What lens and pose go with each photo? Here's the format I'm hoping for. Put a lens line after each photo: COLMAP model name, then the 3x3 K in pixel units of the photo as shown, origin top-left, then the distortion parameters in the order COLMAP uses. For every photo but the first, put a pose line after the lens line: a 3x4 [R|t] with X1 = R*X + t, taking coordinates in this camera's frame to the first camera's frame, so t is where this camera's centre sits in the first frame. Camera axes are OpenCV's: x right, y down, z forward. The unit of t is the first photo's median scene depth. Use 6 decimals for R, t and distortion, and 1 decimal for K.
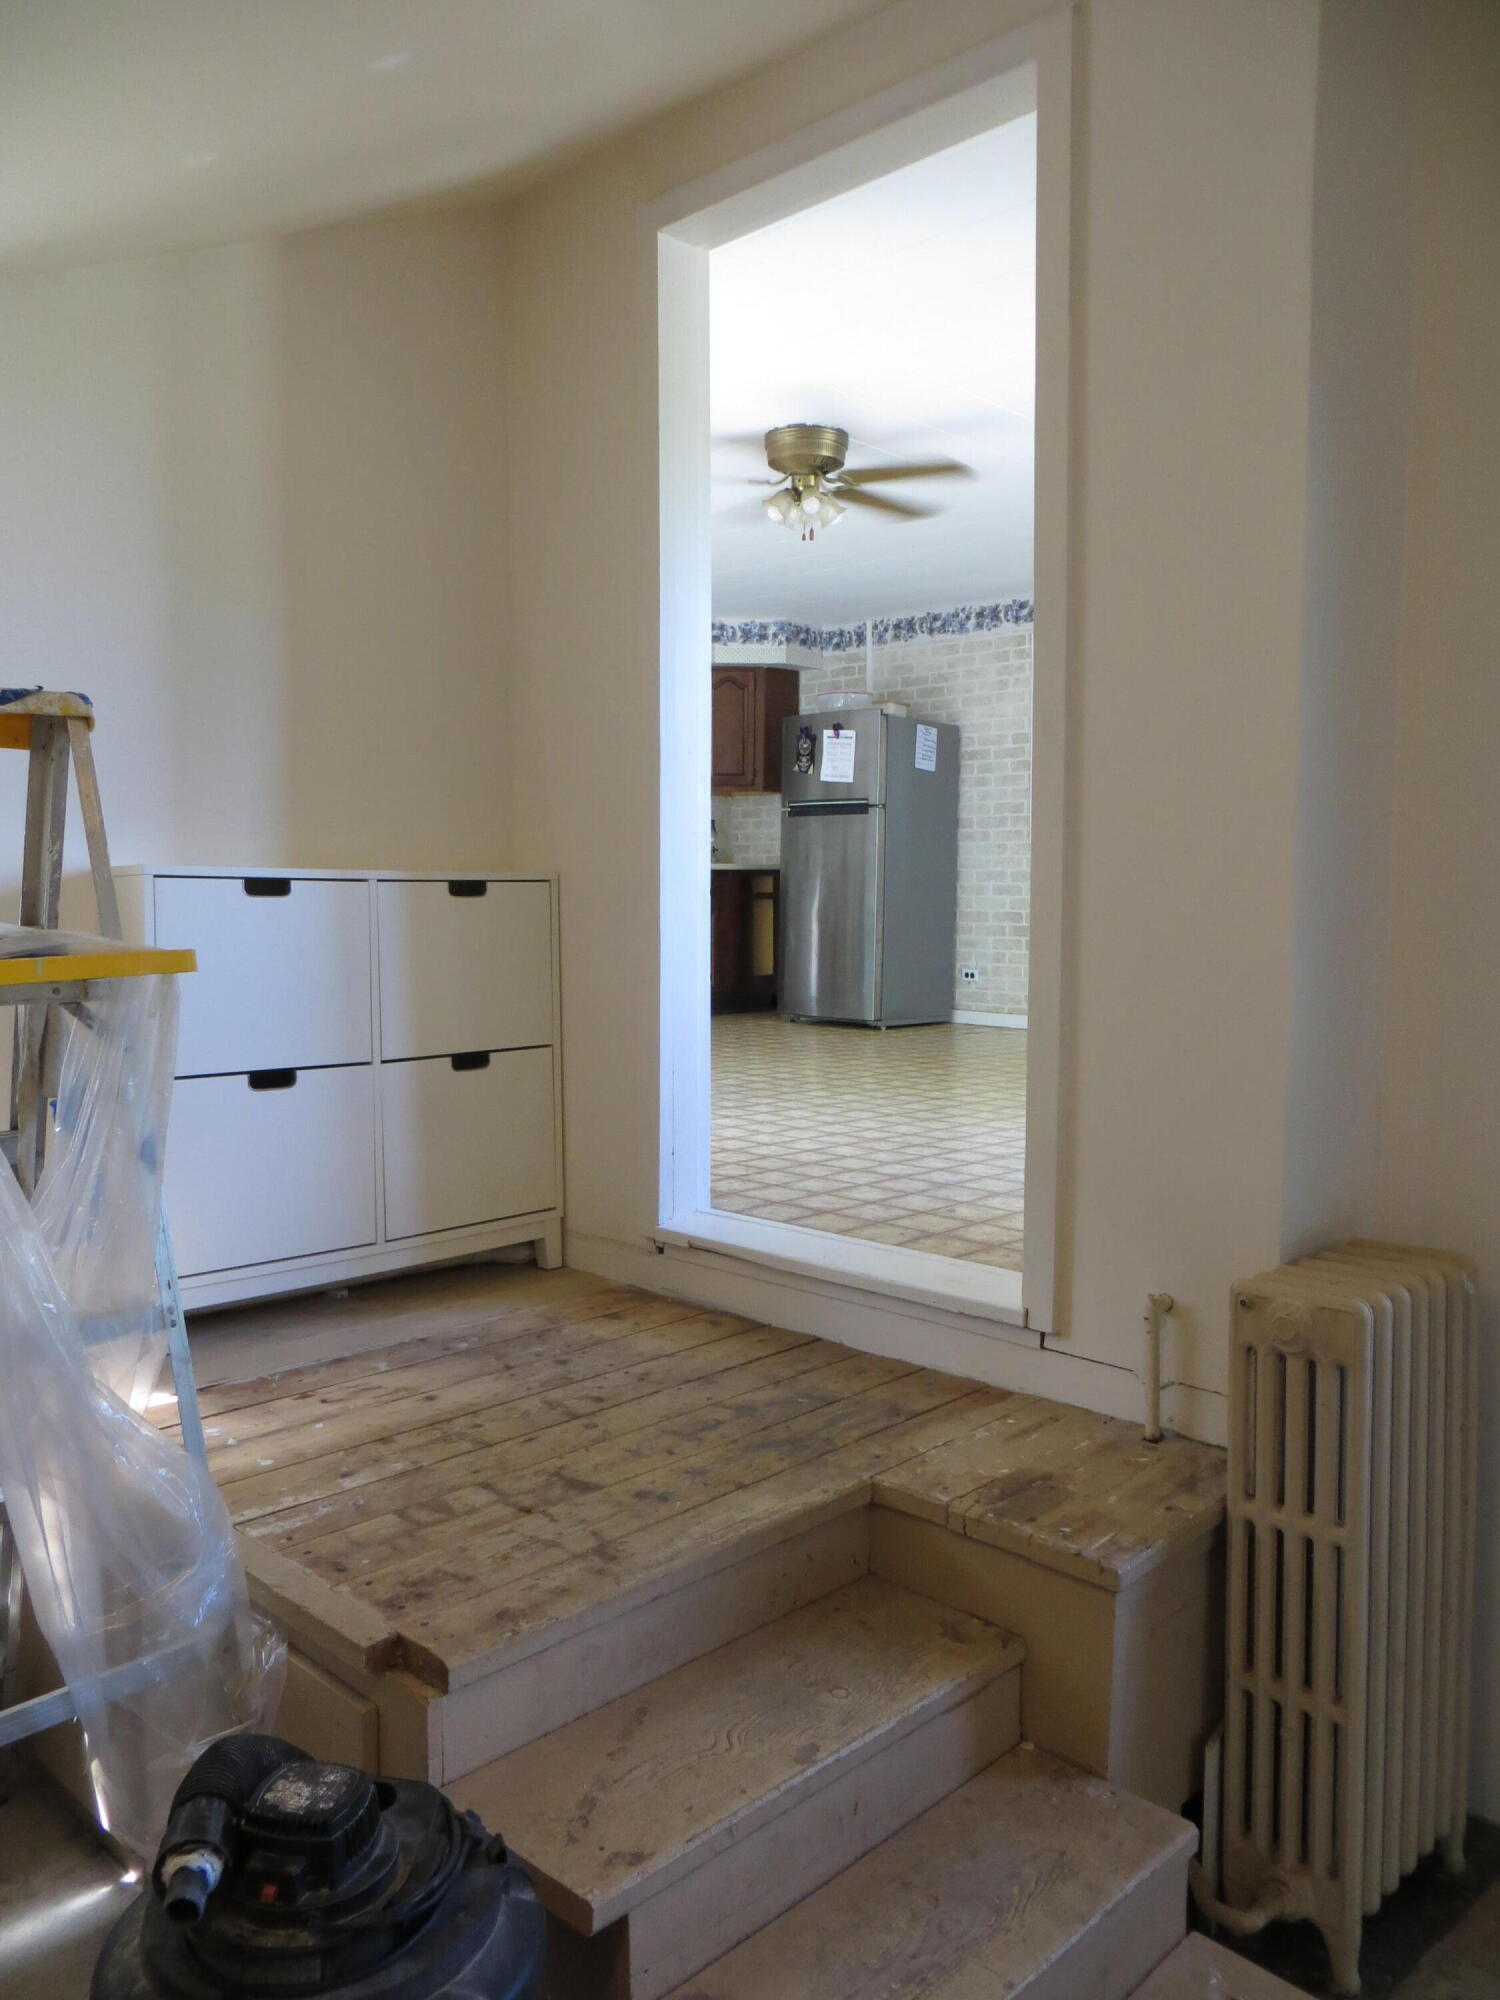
lens RADIAL K [[1509.8, 0, 748.4], [0, 1509.8, 981.6], [0, 0, 1]] dist [-0.007367, -0.008274]
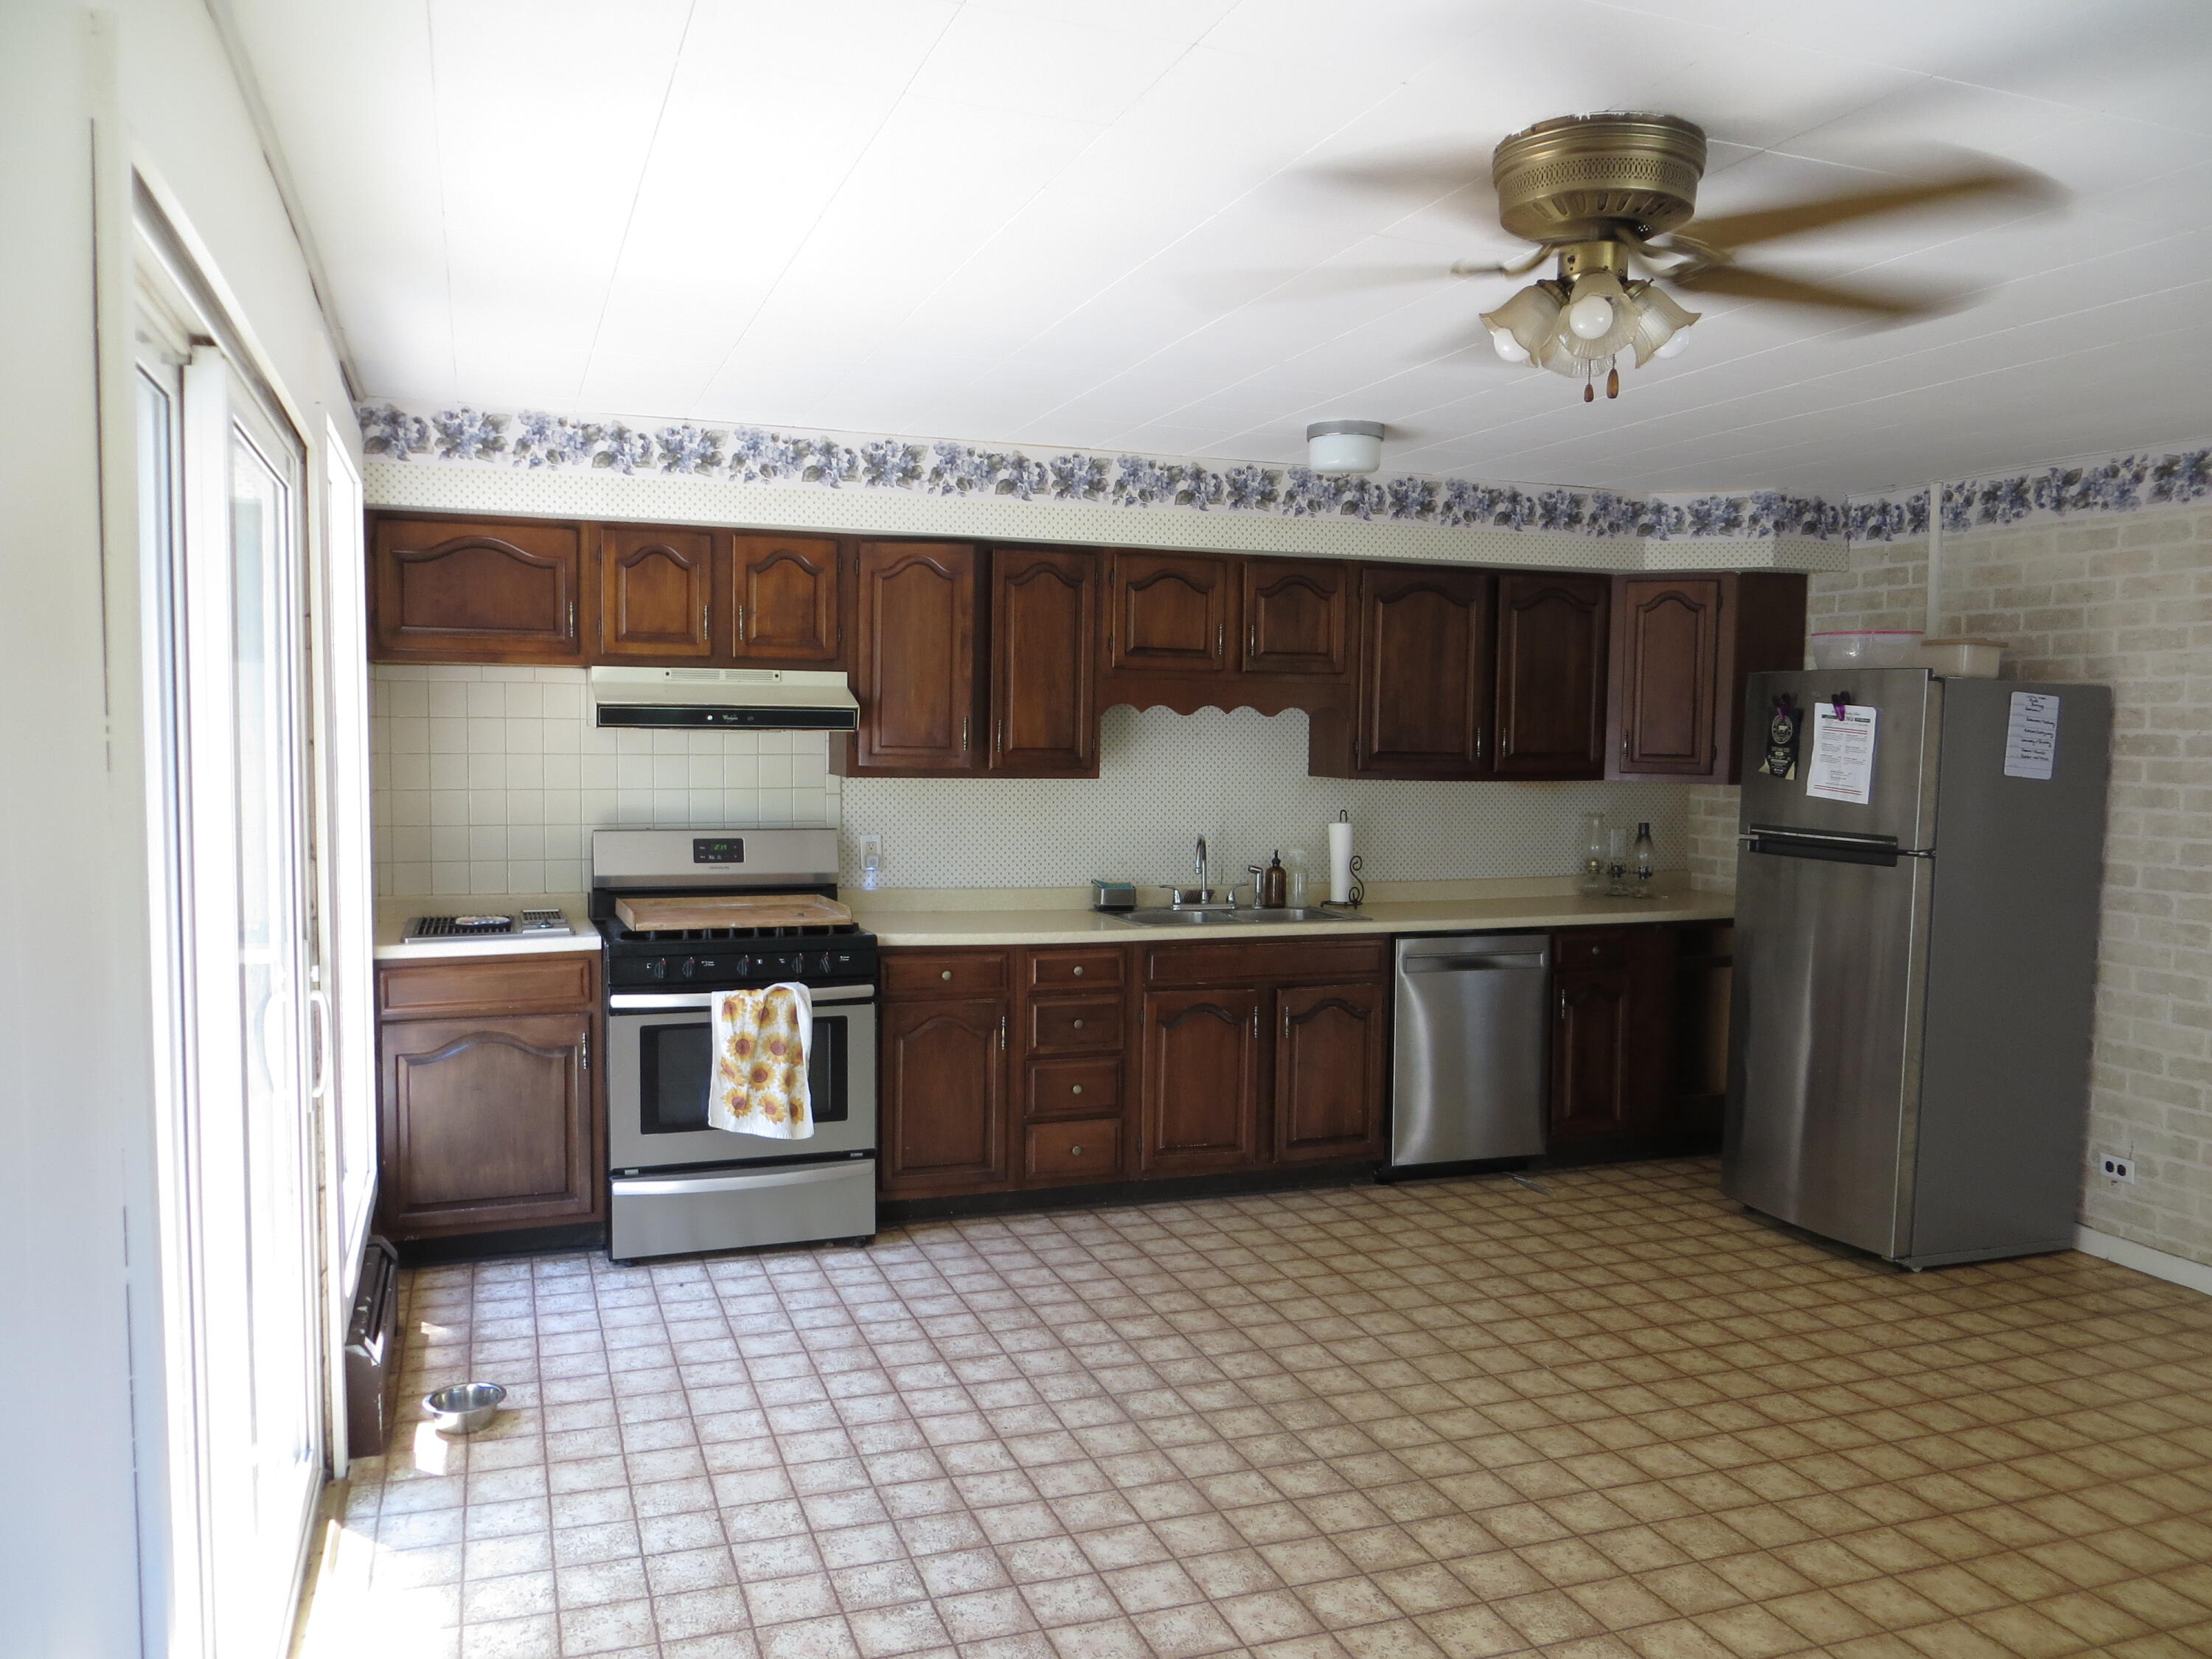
lens RADIAL K [[1669.8, 0, 1095.8], [0, 1669.8, 826.4], [0, 0, 1]] dist [-0.007367, -0.008274]
pose [[0.900835, 0.035750, -0.432686, 0.074805], [-0.039335, 0.999226, 0.000666, -0.108727], [0.432375, 0.016420, 0.901544, 0.337867]]
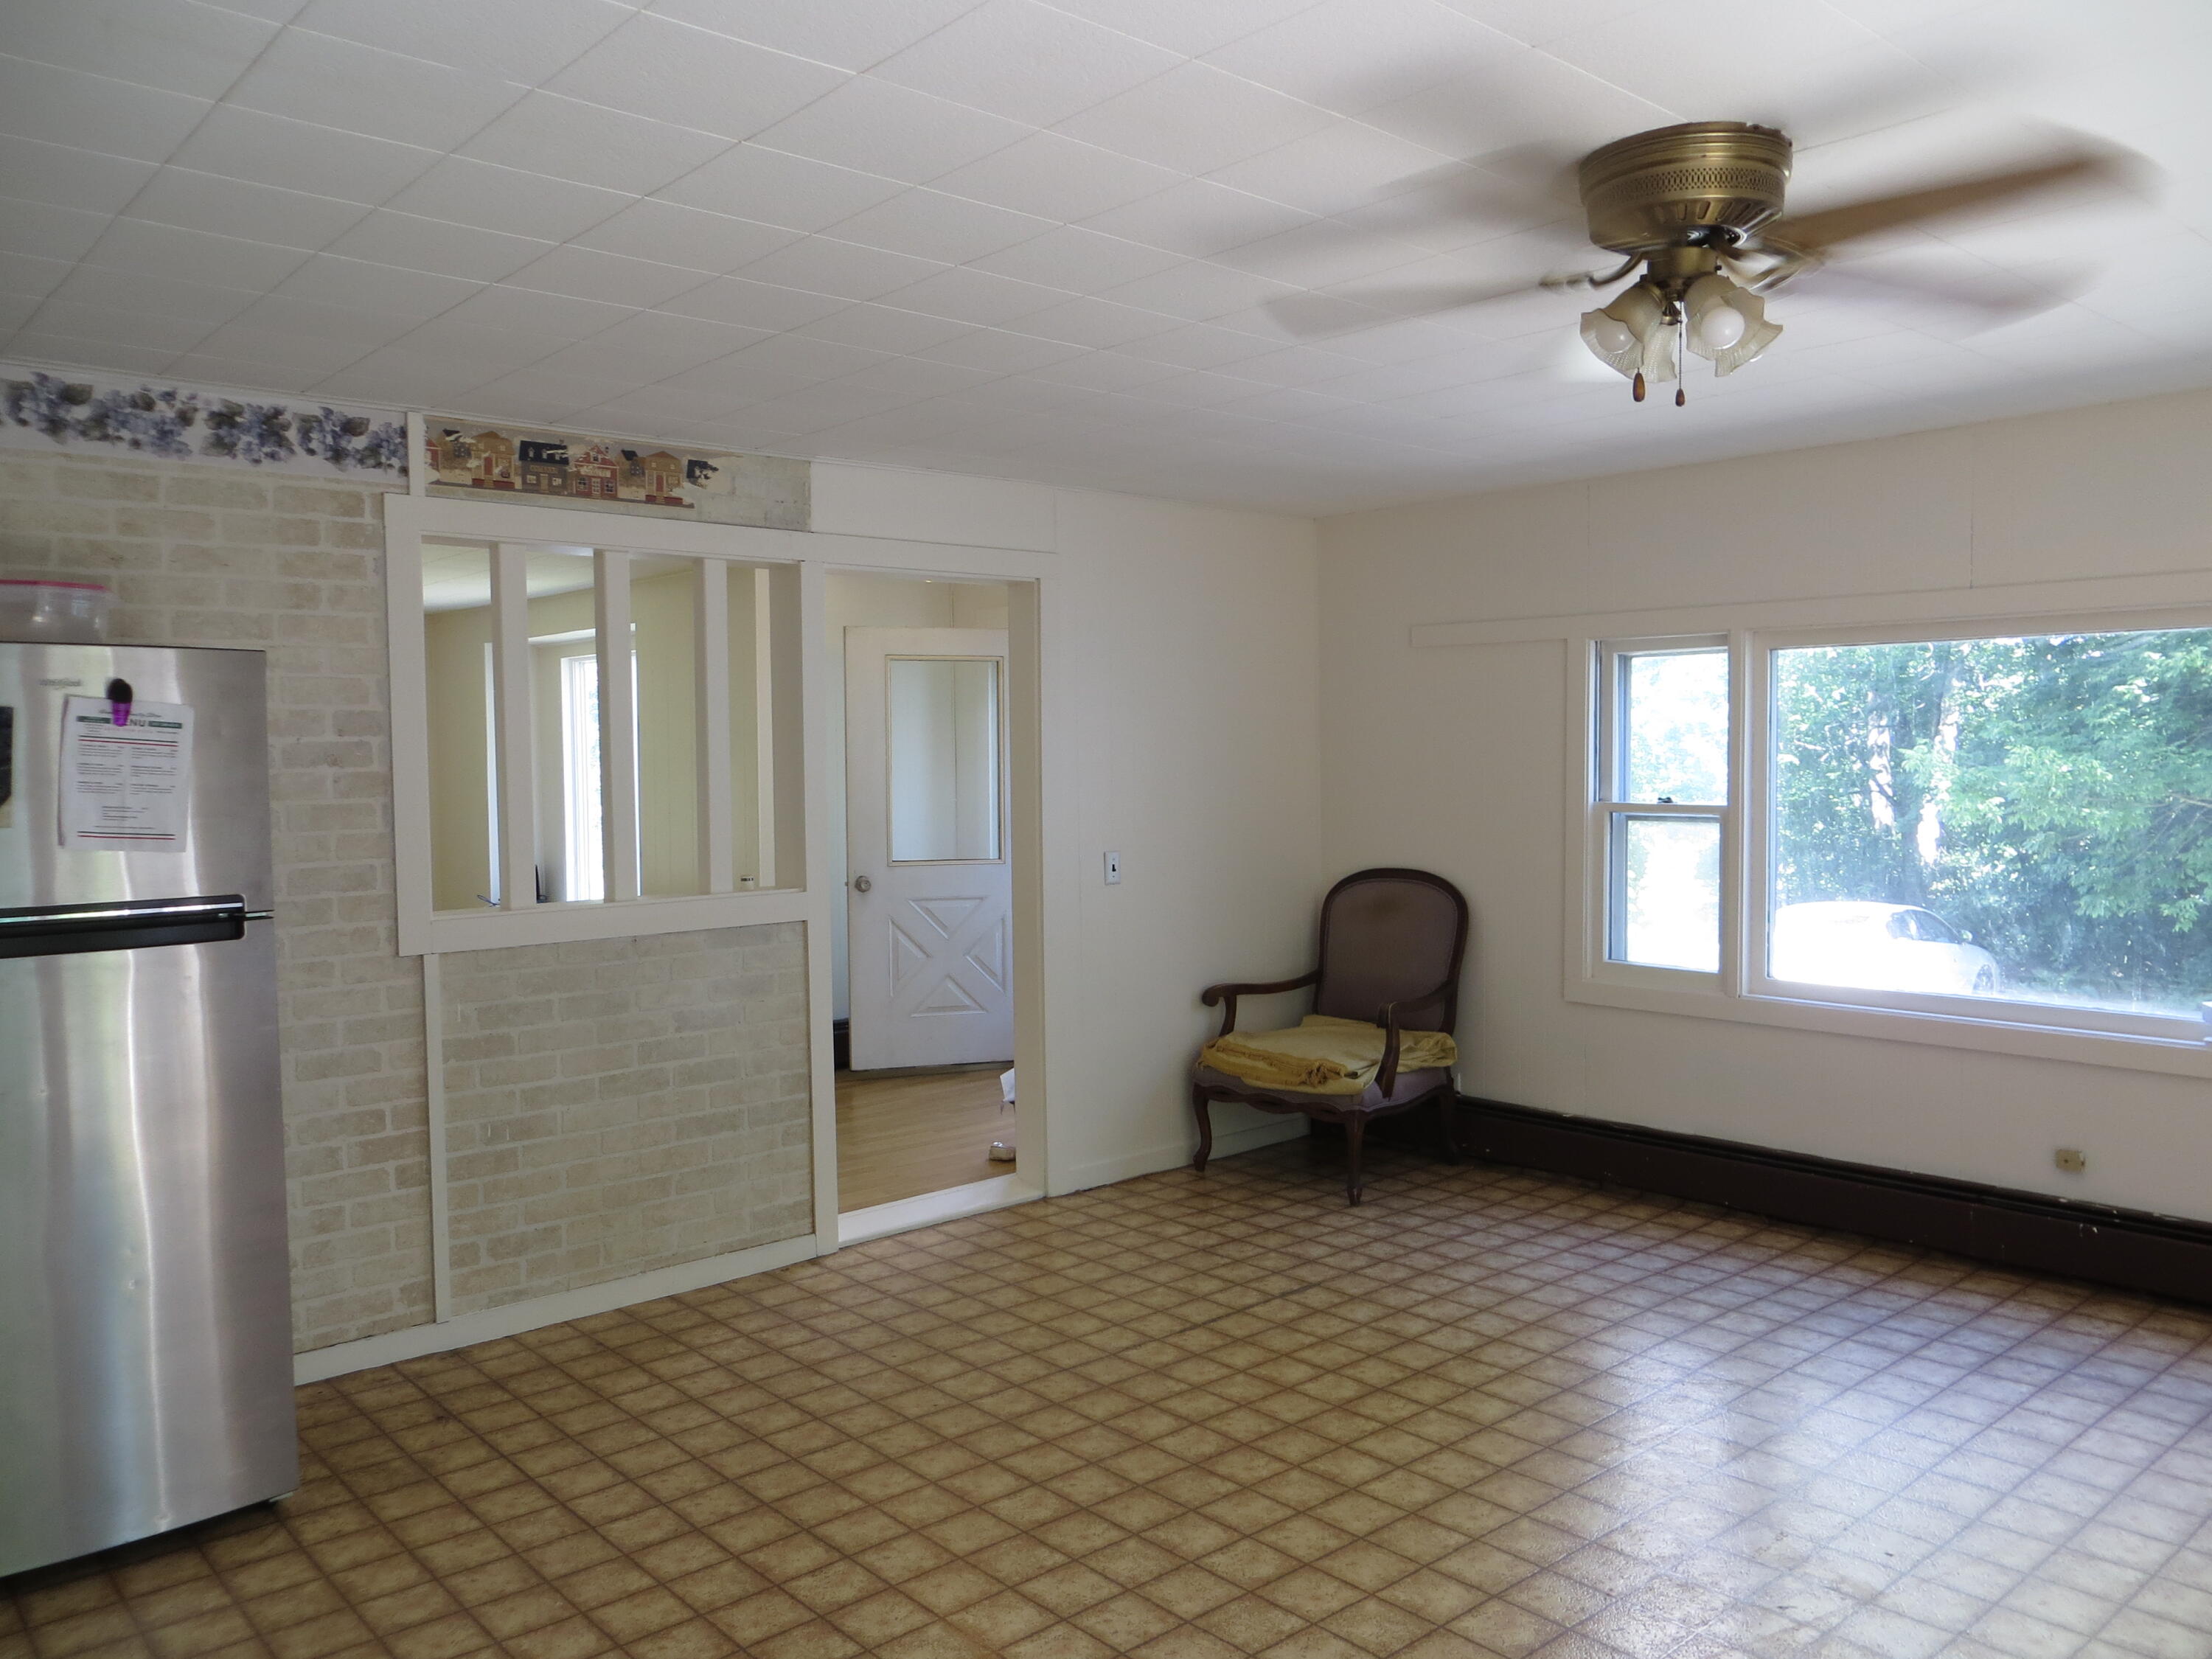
lens RADIAL K [[1669.8, 0, 1095.8], [0, 1669.8, 826.4], [0, 0, 1]] dist [-0.007367, -0.008274]
pose [[0.080853, -0.053192, 0.995306, -0.285604], [0.077672, 0.995875, 0.046913, -0.133429], [-0.993695, 0.073515, 0.084651, 0.724315]]
